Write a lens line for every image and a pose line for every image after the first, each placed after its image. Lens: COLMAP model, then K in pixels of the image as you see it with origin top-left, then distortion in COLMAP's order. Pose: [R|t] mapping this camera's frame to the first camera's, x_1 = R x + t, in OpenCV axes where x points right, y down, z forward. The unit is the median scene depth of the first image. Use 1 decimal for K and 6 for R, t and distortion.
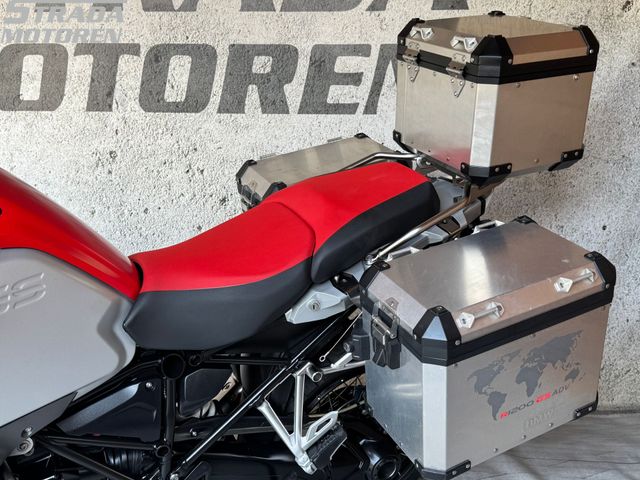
lens RADIAL K [[676.8, 0, 325.3], [0, 676.8, 240.9], [0, 0, 1]] dist [0.057157, 0.000000]
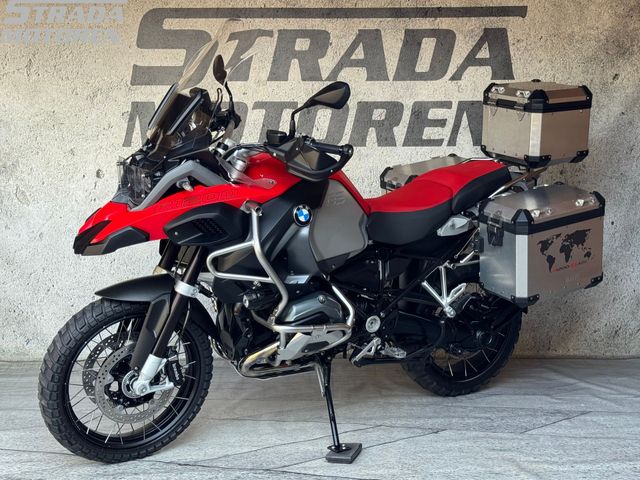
lens RADIAL K [[988.9, 0, 321.4], [0, 988.9, 242.1], [0, 0, 1]] dist [0.160927, 0.000000]
pose [[0.998085, -0.007128, 0.061450, -0.357673], [0.017630, 0.984921, -0.172103, 0.394925], [-0.059296, 0.172856, 0.983161, -1.103465]]
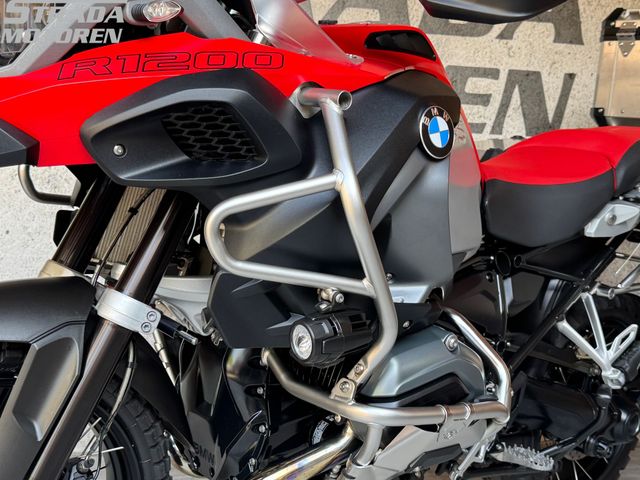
lens RADIAL K [[800.2, 0, 322.2], [0, 800.2, 246.1], [0, 0, 1]] dist [0.096518, 0.000000]
pose [[0.969146, 0.035310, 0.243947, -0.483229], [0.030429, 0.964977, -0.260563, 0.287605], [-0.244604, 0.259947, 0.934129, -0.031236]]
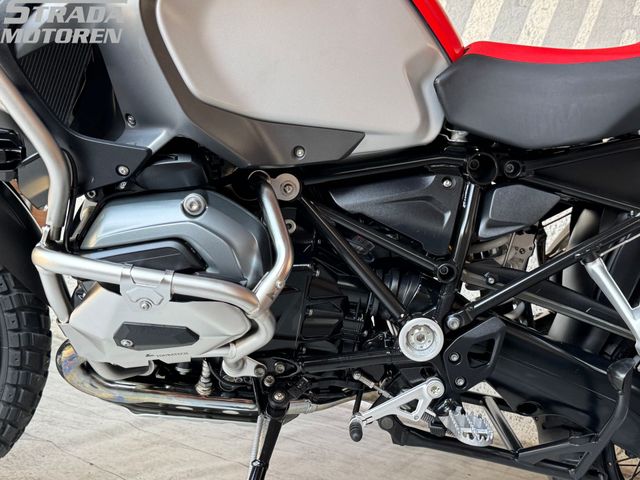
lens RADIAL K [[800.2, 0, 340.9], [0, 800.2, 235.2], [0, 0, 1]] dist [0.096518, 0.000000]
pose [[0.906469, 0.126569, -0.402857, 0.000279], [-0.241050, 0.938408, -0.247559, 0.318871], [0.346711, 0.321513, 0.881147, 0.118243]]
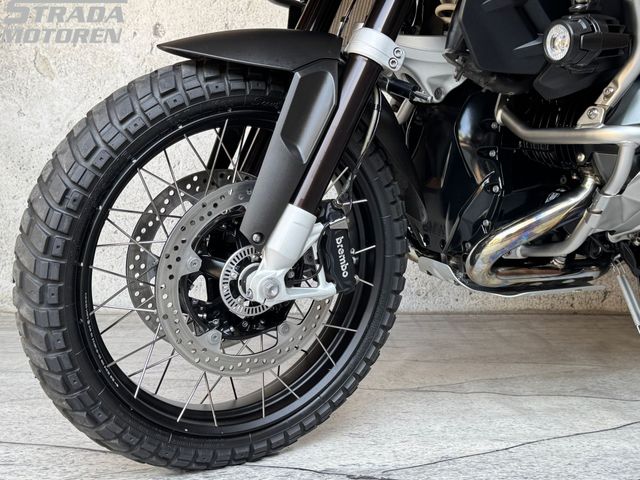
lens RADIAL K [[800.2, 0, 319.2], [0, 800.2, 239.9], [0, 0, 1]] dist [0.096518, 0.000000]
pose [[0.998498, 0.003515, 0.054680, -0.542297], [0.009370, 0.972286, -0.233607, 0.437948], [-0.053986, 0.233768, 0.970792, -0.004836]]
